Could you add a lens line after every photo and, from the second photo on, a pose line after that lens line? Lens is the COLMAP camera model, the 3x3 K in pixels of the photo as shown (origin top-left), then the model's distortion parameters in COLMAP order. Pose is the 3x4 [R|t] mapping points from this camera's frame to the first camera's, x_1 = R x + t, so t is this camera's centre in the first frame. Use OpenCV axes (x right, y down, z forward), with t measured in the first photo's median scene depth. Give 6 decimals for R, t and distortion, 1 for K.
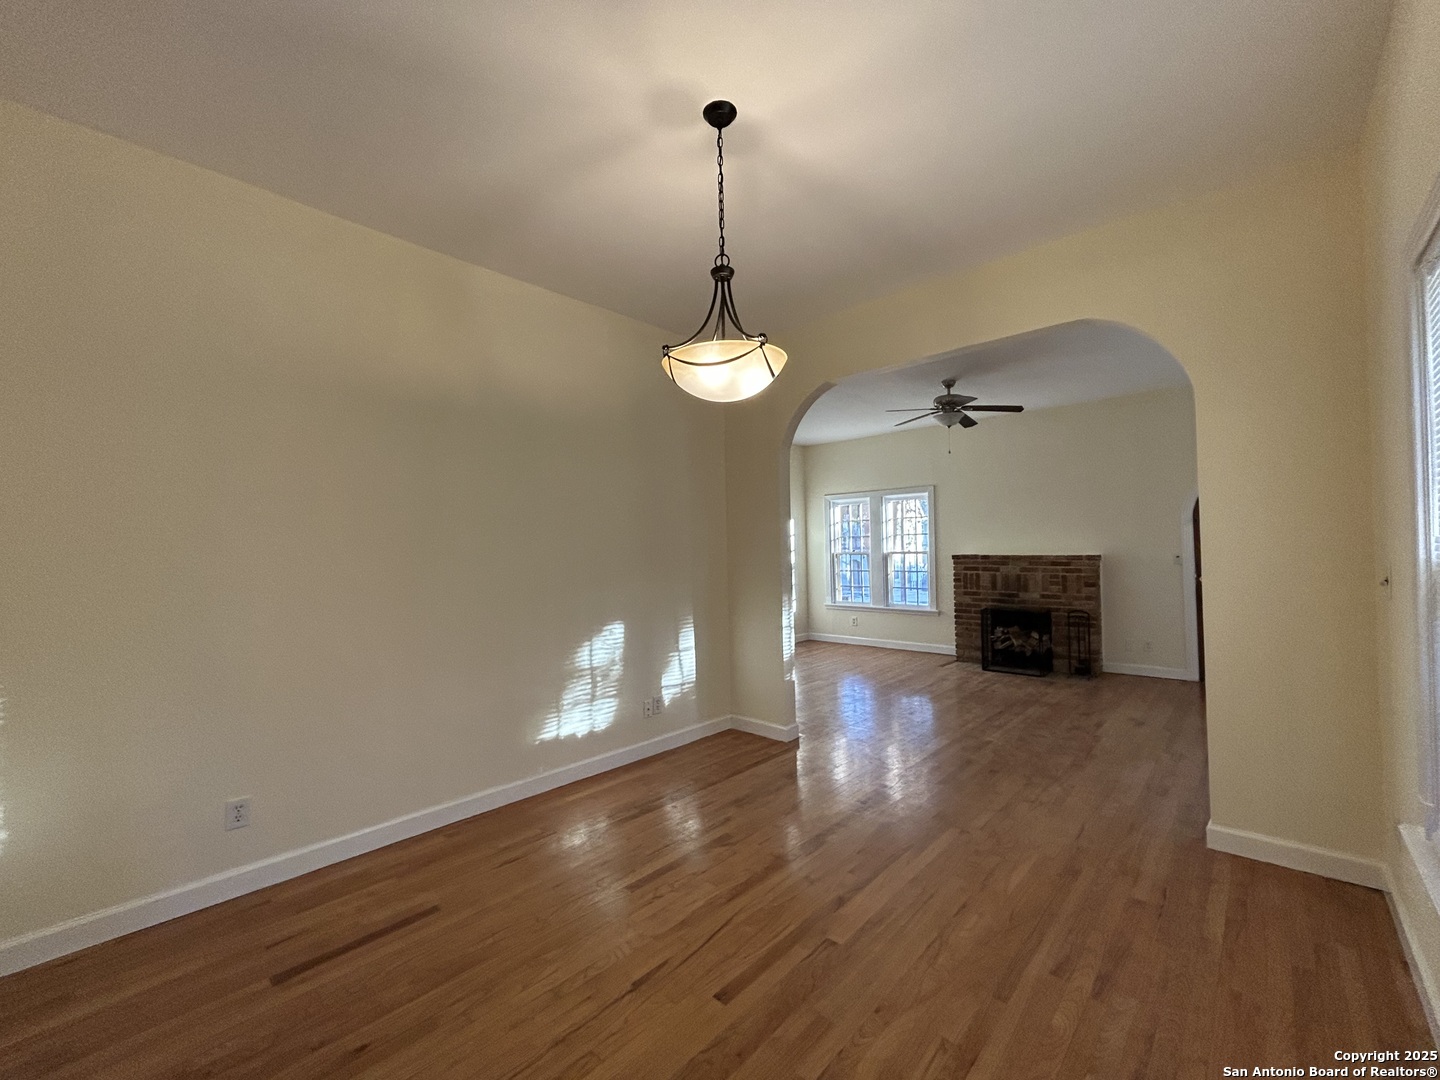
lens RADIAL K [[587.1, 0, 717.2], [0, 587.1, 540.8], [0, 0, 1]] dist [-0.004921, 0.000892]
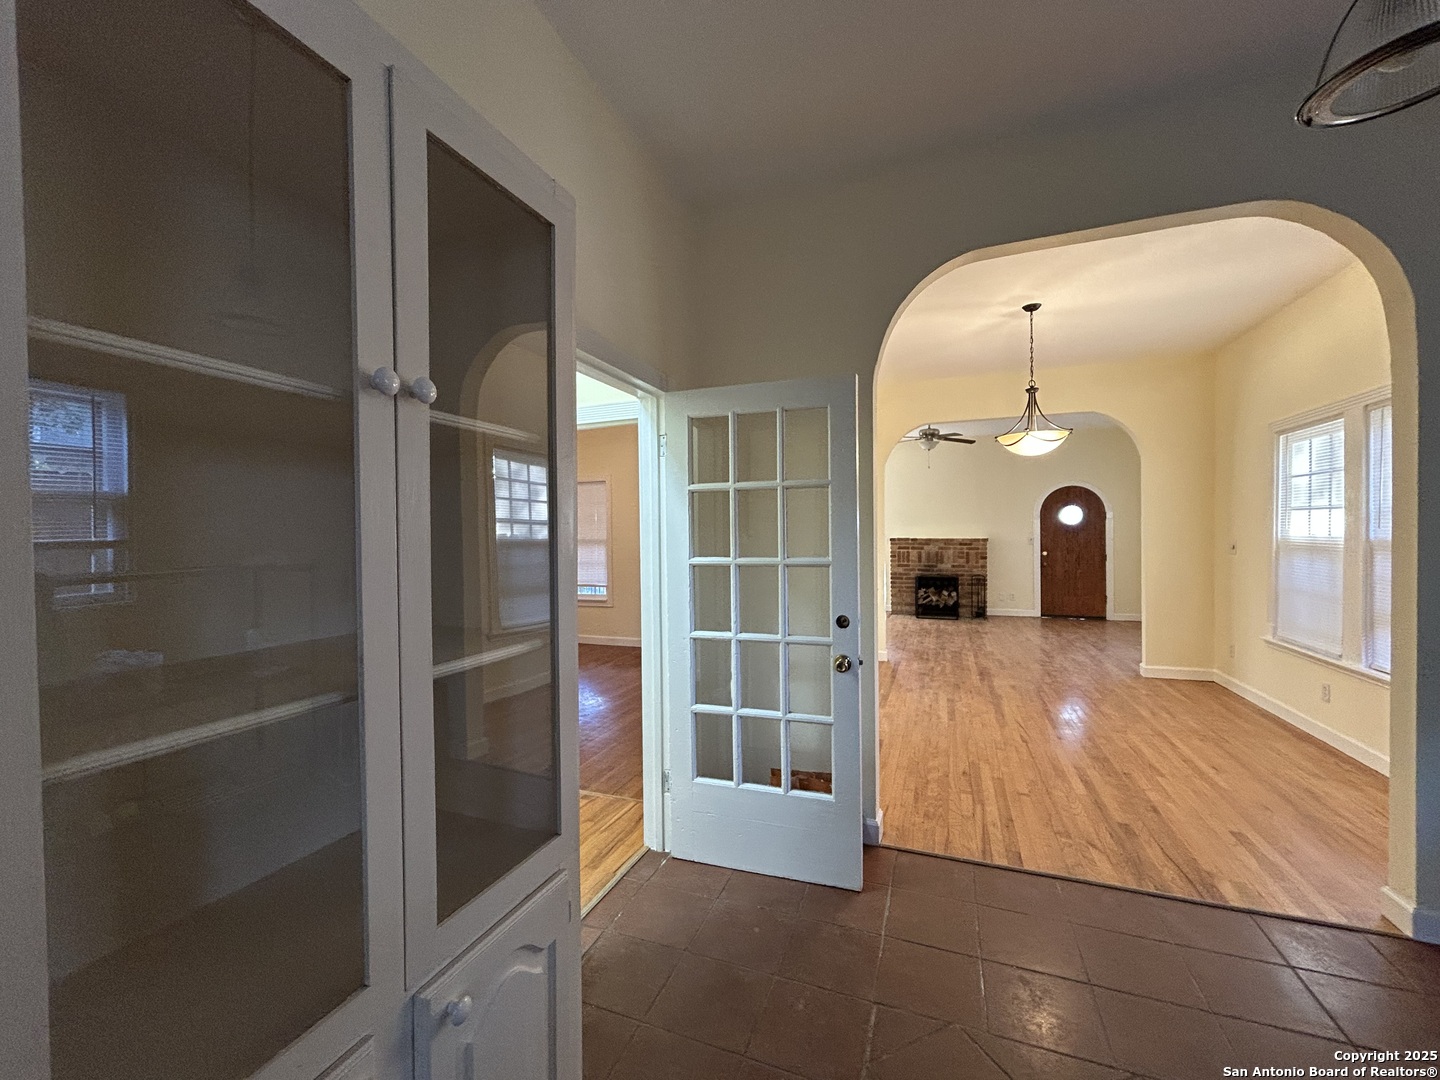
lens RADIAL K [[587.1, 0, 717.2], [0, 587.1, 540.8], [0, 0, 1]] dist [-0.004921, 0.000892]
pose [[0.926000, 0.002474, 0.377514, -0.544448], [-0.011750, 0.999683, 0.022270, 0.004914], [-0.377340, -0.025058, 0.925736, -0.137521]]
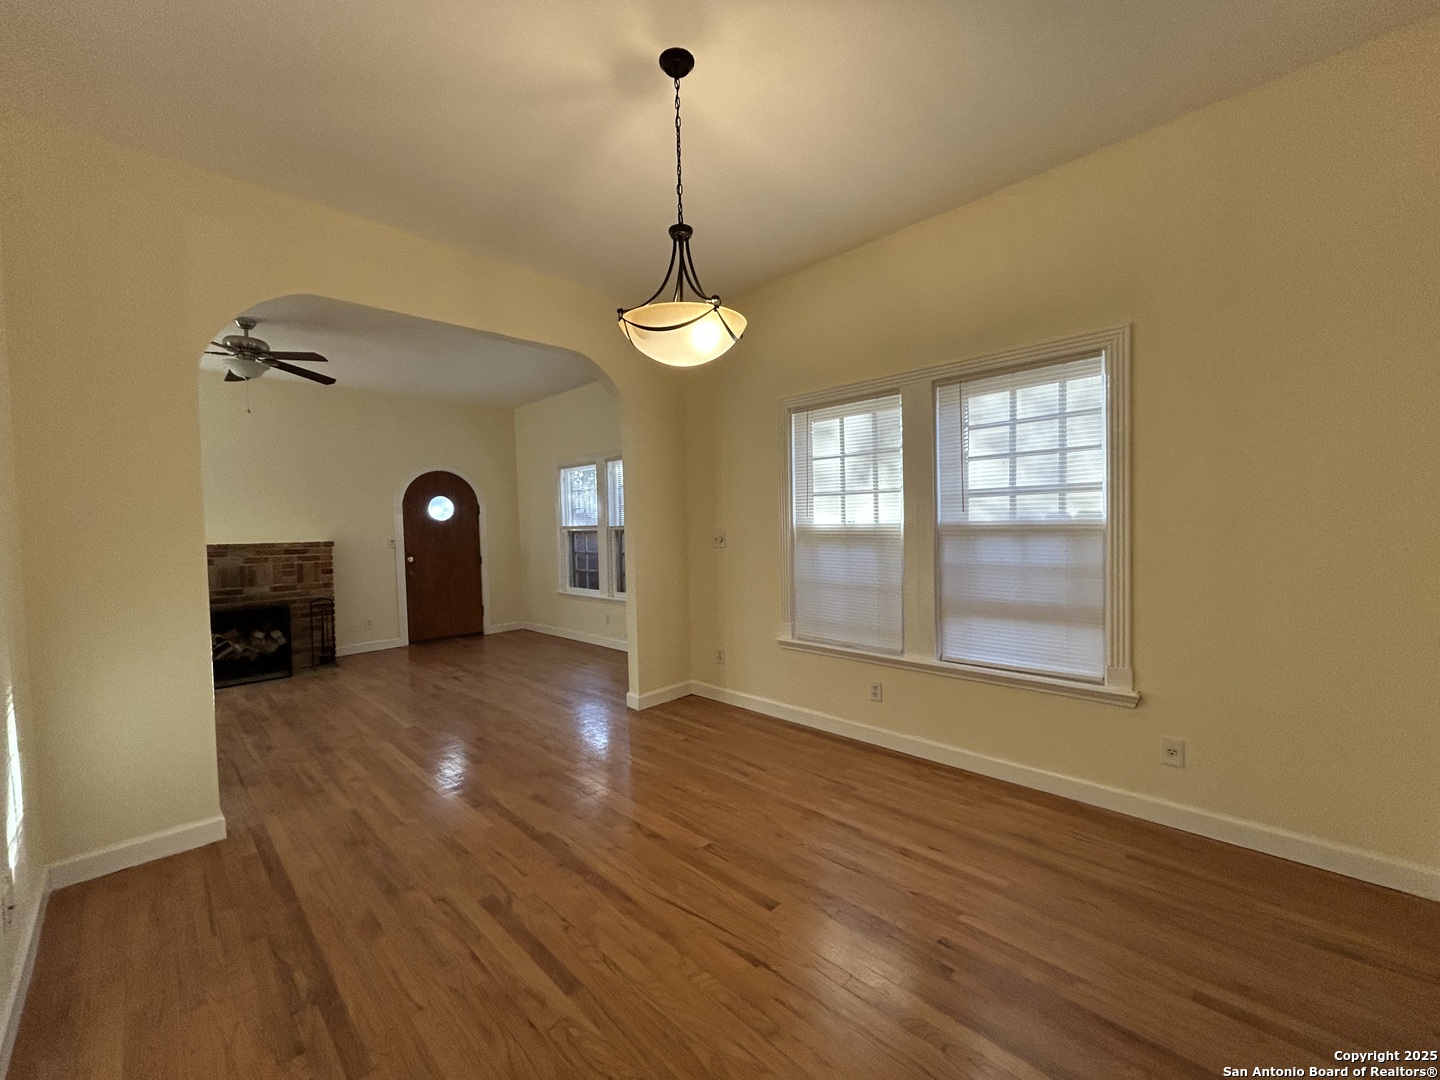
lens RADIAL K [[587.1, 0, 717.2], [0, 587.1, 540.8], [0, 0, 1]] dist [-0.004921, 0.000892]
pose [[0.034294, -0.014389, 0.999308, -0.310215], [0.007519, 0.999872, 0.014139, 0.013492], [-0.999384, 0.007029, 0.034397, 0.290771]]
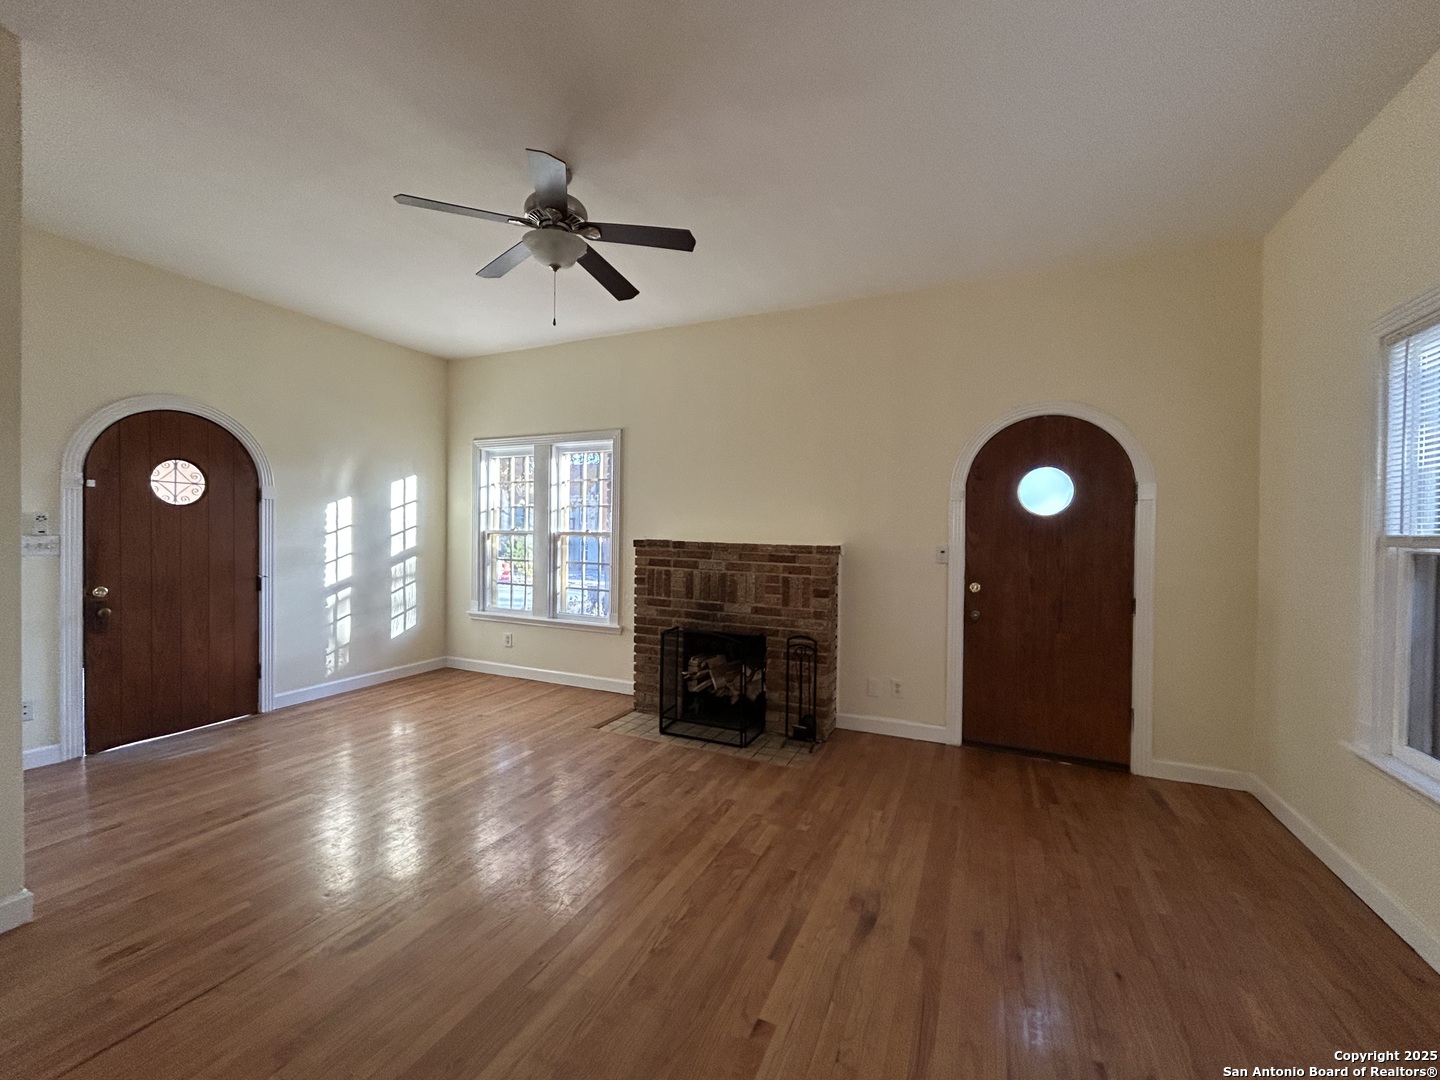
lens RADIAL K [[587.1, 0, 717.2], [0, 587.1, 540.8], [0, 0, 1]] dist [-0.004921, 0.000892]
pose [[0.949270, 0.025529, 0.313423, 0.317787], [-0.035611, 0.999015, 0.026483, 0.006474], [-0.312438, -0.036301, 0.949244, 0.423980]]
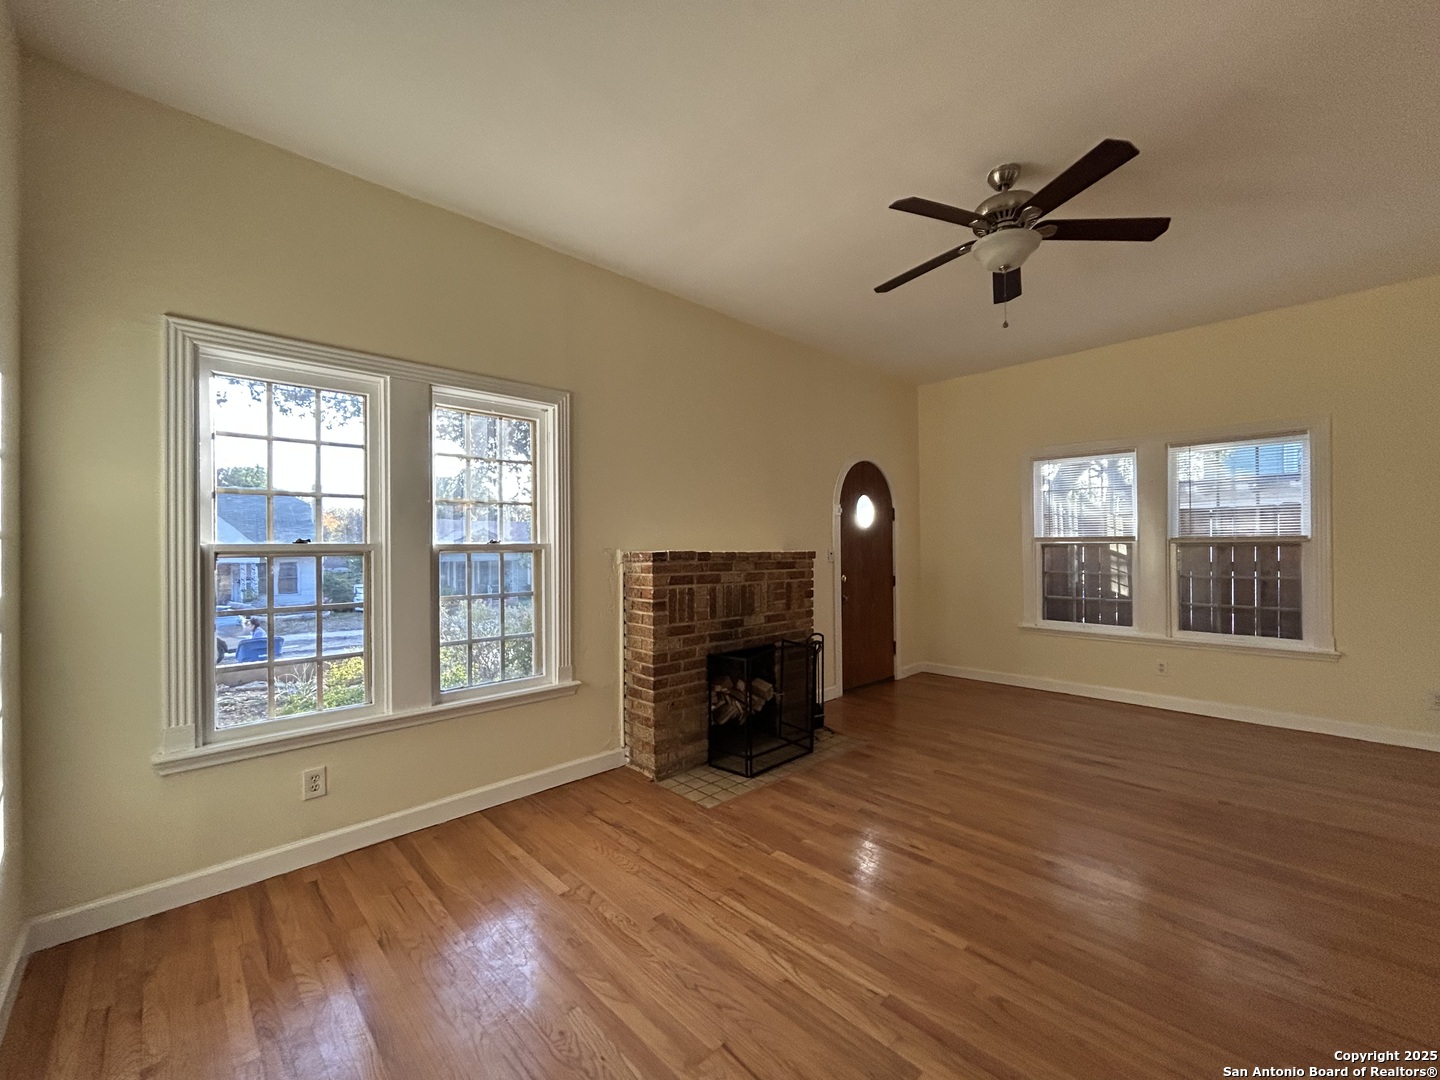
lens RADIAL K [[587.1, 0, 717.2], [0, 587.1, 540.8], [0, 0, 1]] dist [-0.004921, 0.000892]
pose [[0.057172, 0.022348, 0.998114, -0.061611], [-0.011634, 0.999696, -0.021717, 0.026660], [-0.998297, -0.010371, 0.057415, 1.009229]]
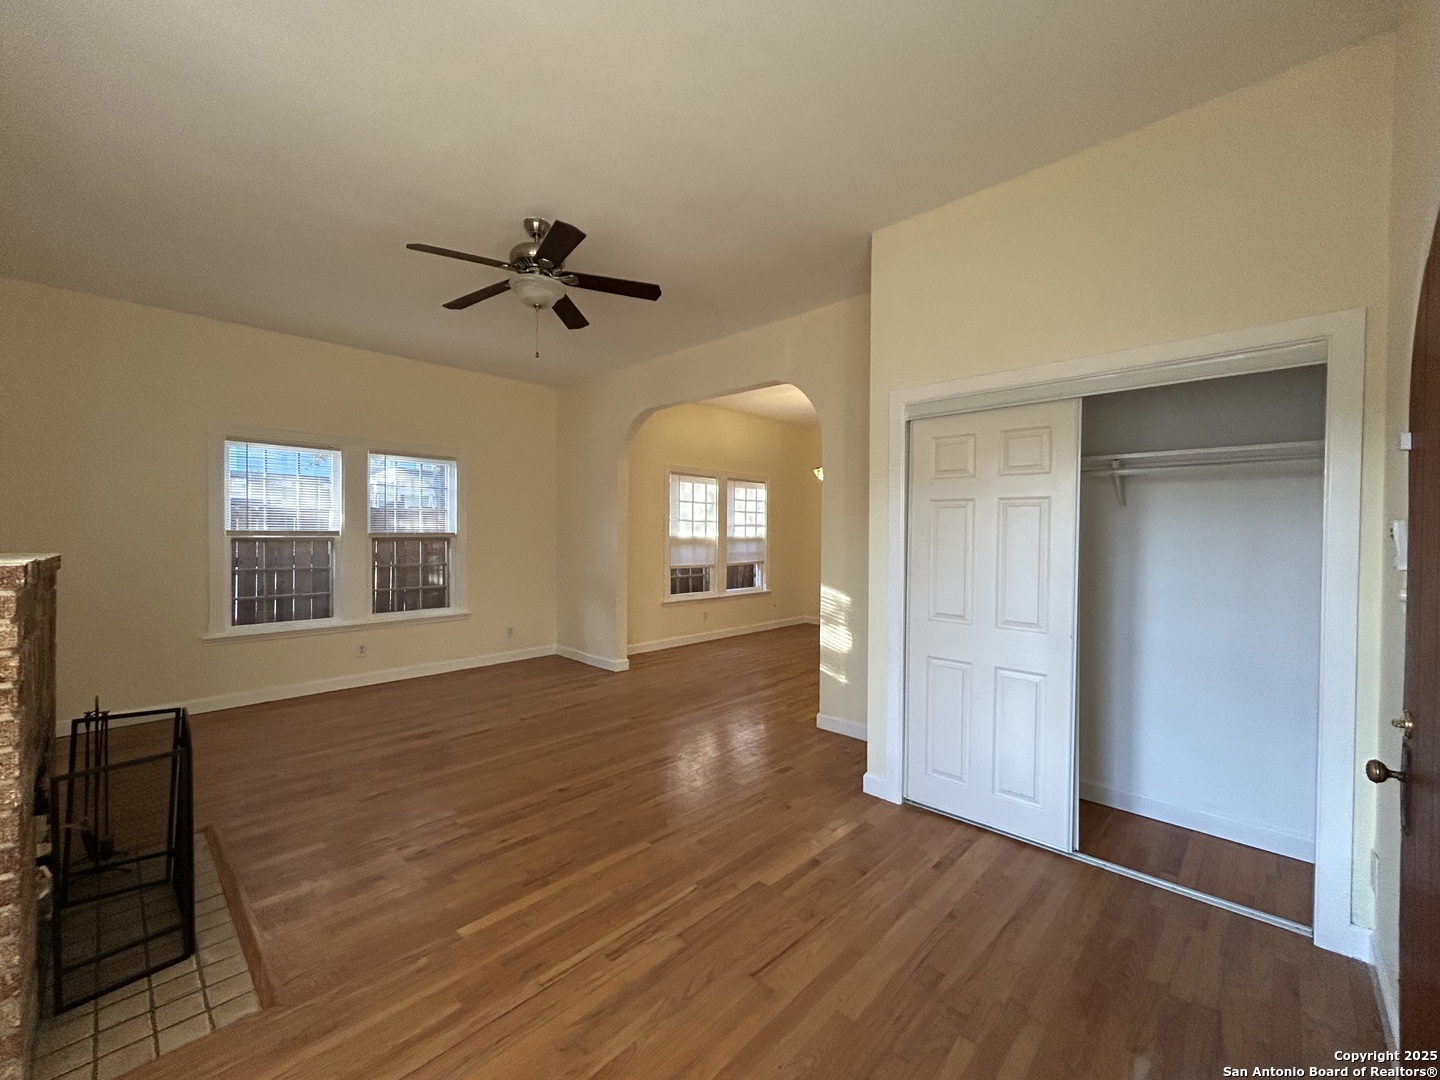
lens RADIAL K [[587.1, 0, 717.2], [0, 587.1, 540.8], [0, 0, 1]] dist [-0.004921, 0.000892]
pose [[-0.999895, 0.010396, 0.010097, 0.190696], [0.010346, 0.999934, -0.004947, 0.020873], [-0.010148, -0.004842, -0.999937, 1.295945]]
